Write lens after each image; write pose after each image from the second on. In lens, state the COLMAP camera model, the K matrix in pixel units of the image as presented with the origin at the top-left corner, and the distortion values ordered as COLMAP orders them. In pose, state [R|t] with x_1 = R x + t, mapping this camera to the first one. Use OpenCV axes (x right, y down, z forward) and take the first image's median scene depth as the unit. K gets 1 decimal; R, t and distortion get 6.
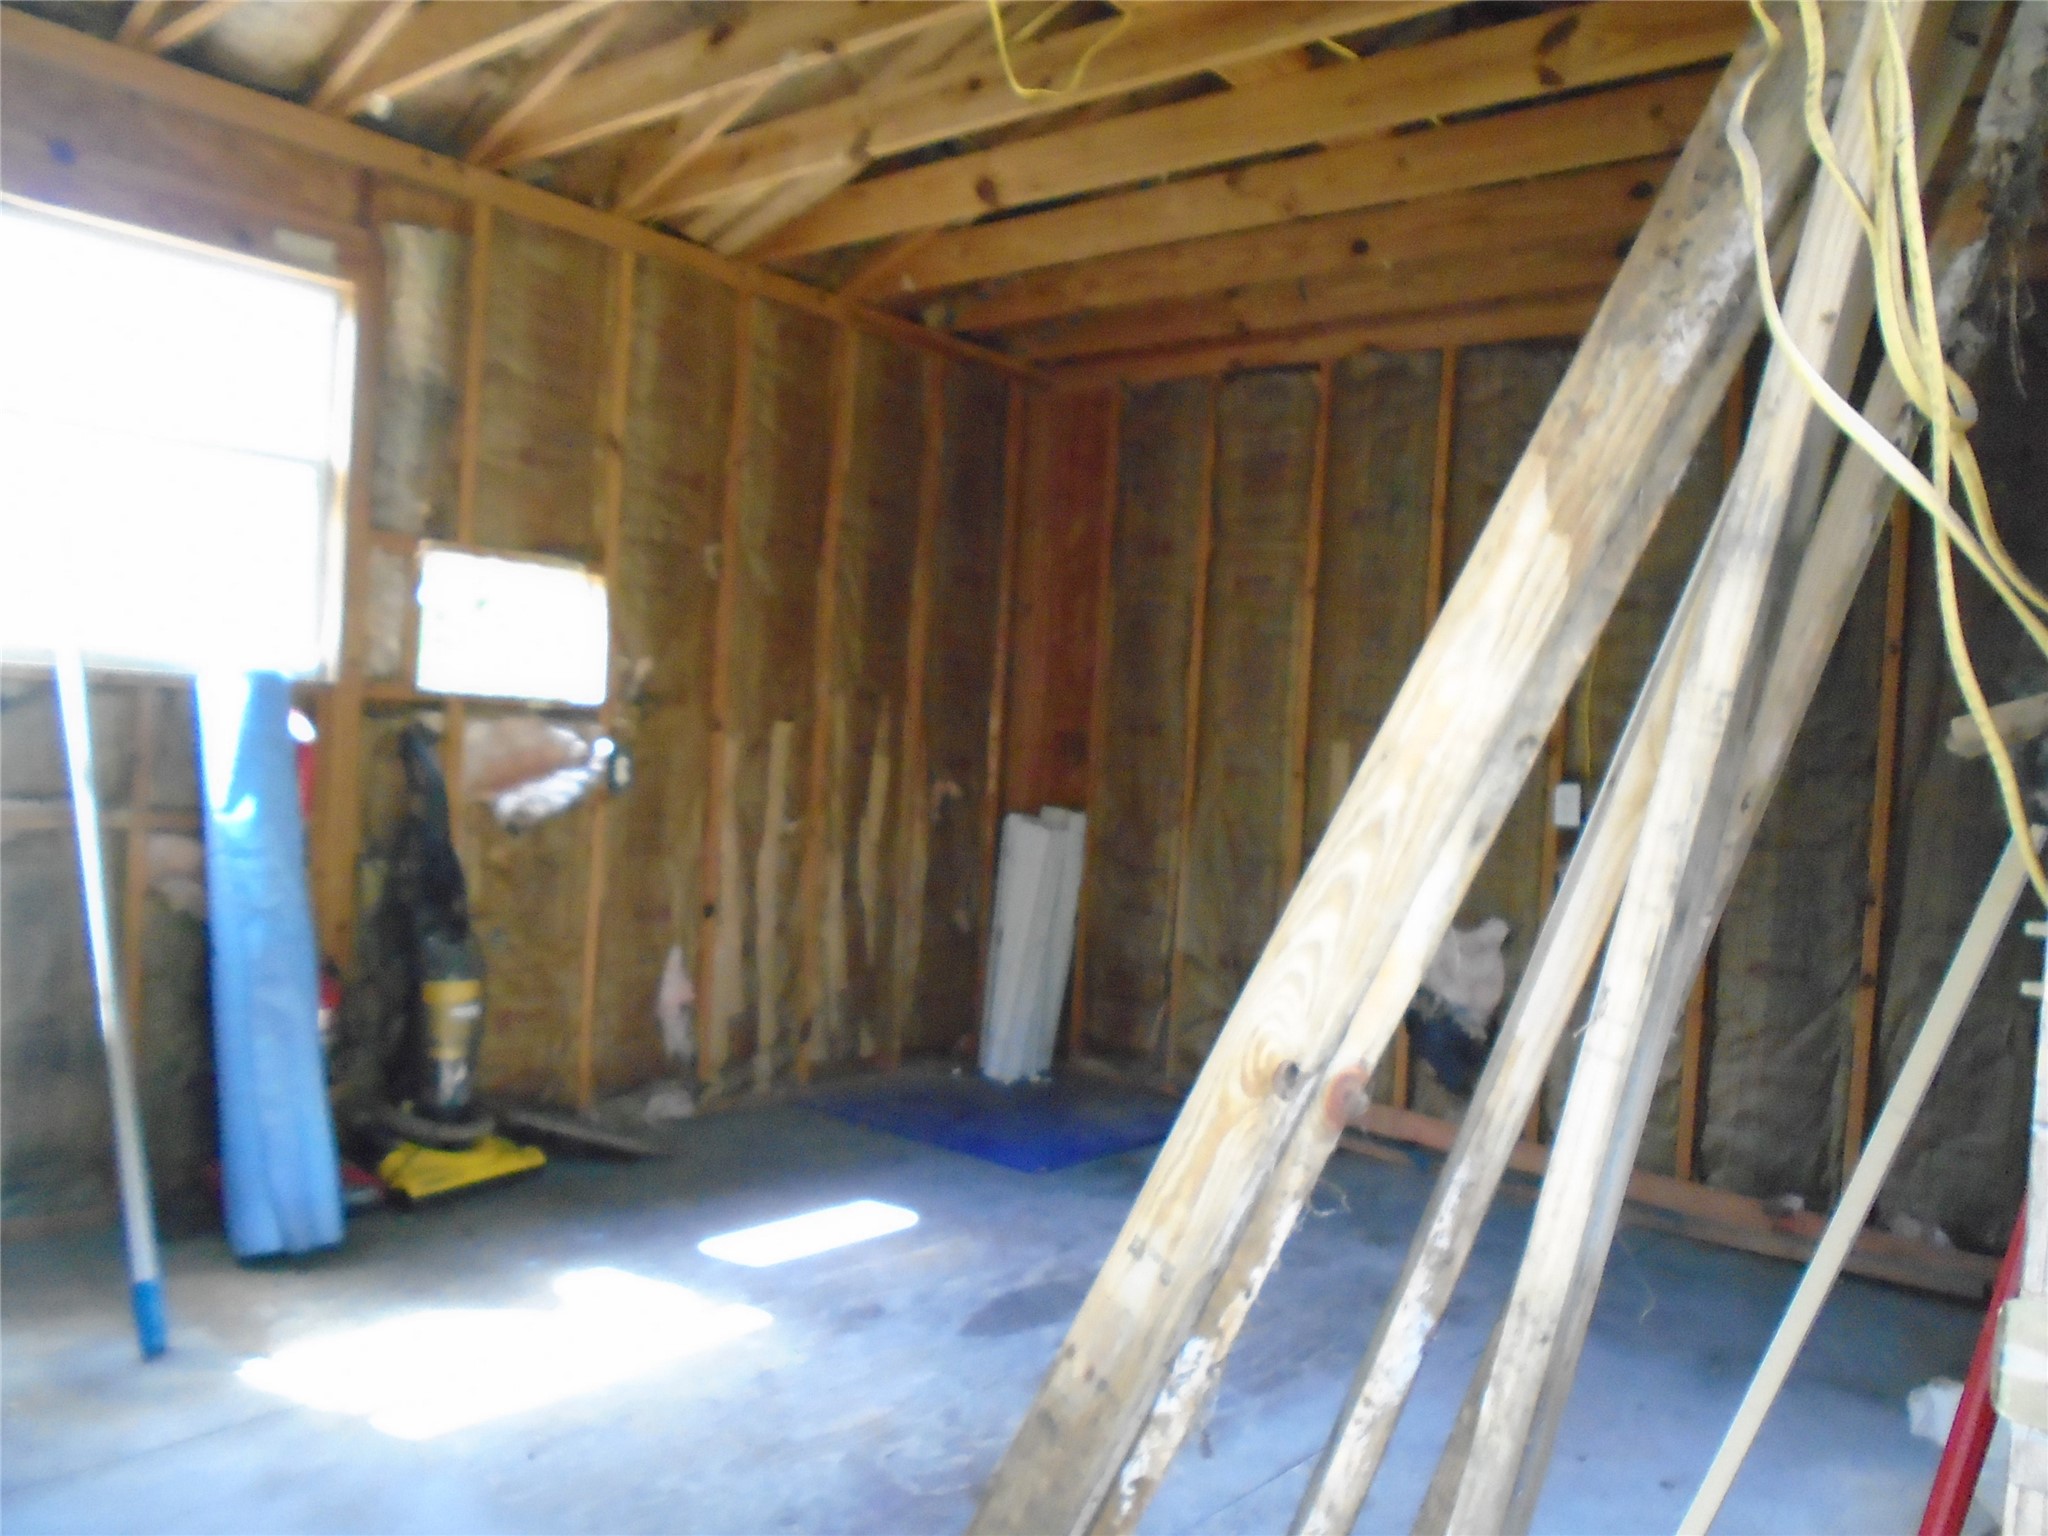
lens RADIAL K [[1546.2, 0, 1026.9], [0, 1546.2, 771.8], [0, 0, 1]] dist [-0.027673, 0.011425]
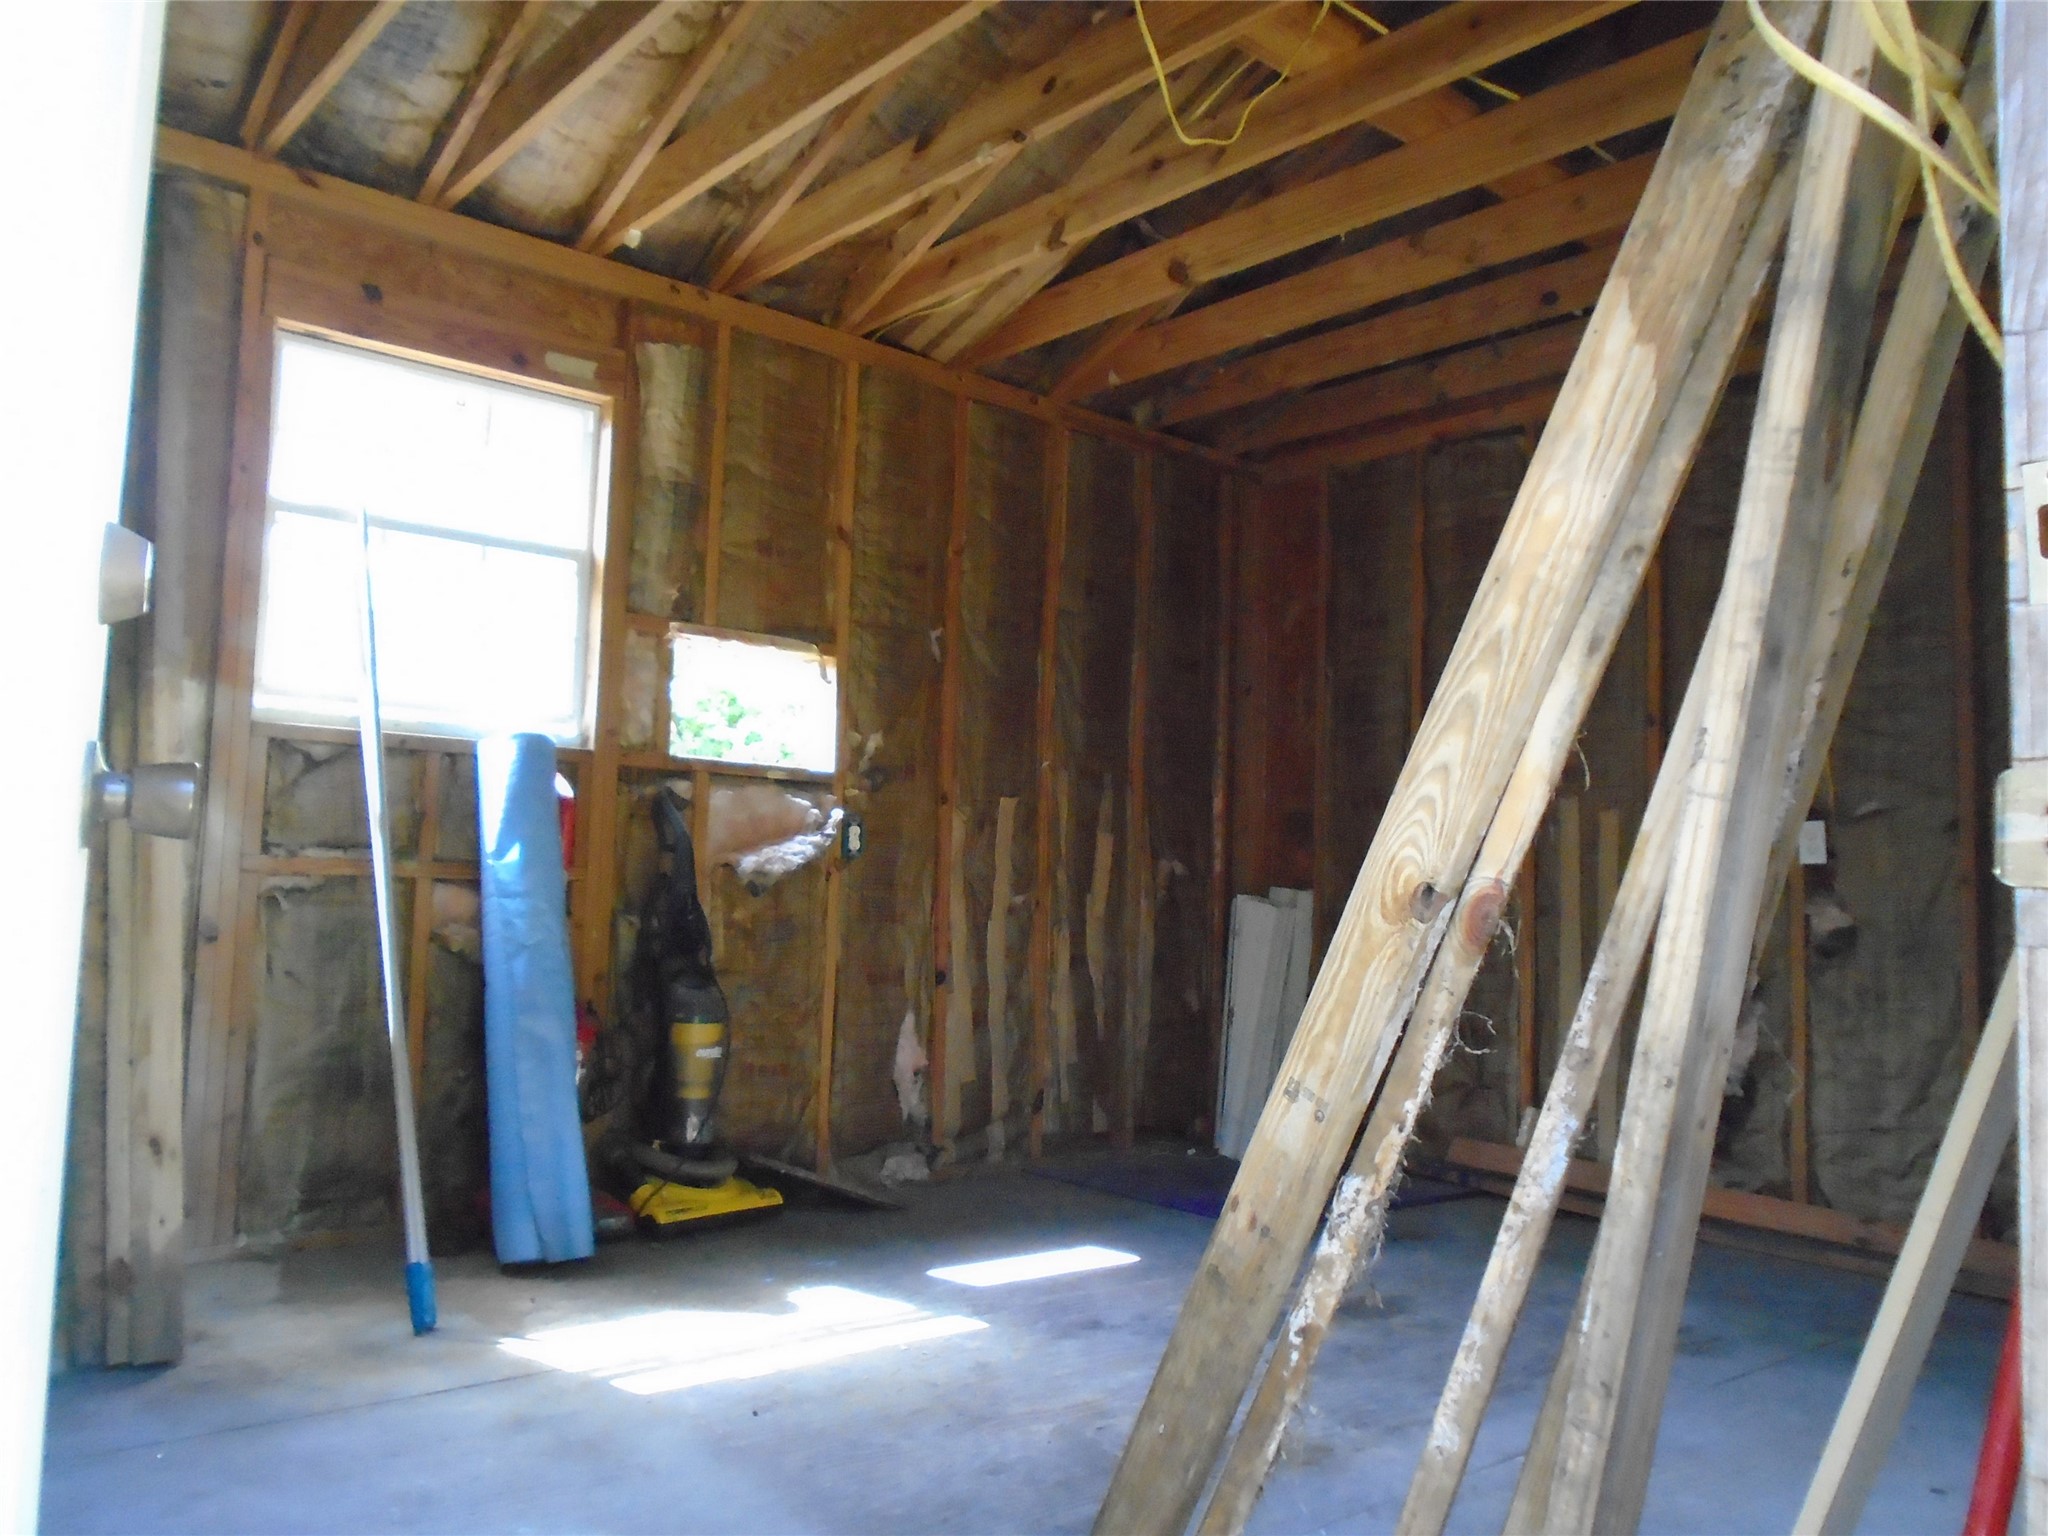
lens RADIAL K [[1546.2, 0, 1024.6], [0, 1546.2, 767.2], [0, 0, 1]] dist [-0.027673, 0.011425]
pose [[0.986059, -0.042285, -0.160932, 0.031661], [0.024685, 0.993644, -0.109832, 0.091726], [0.164553, 0.104328, 0.980835, -0.028973]]
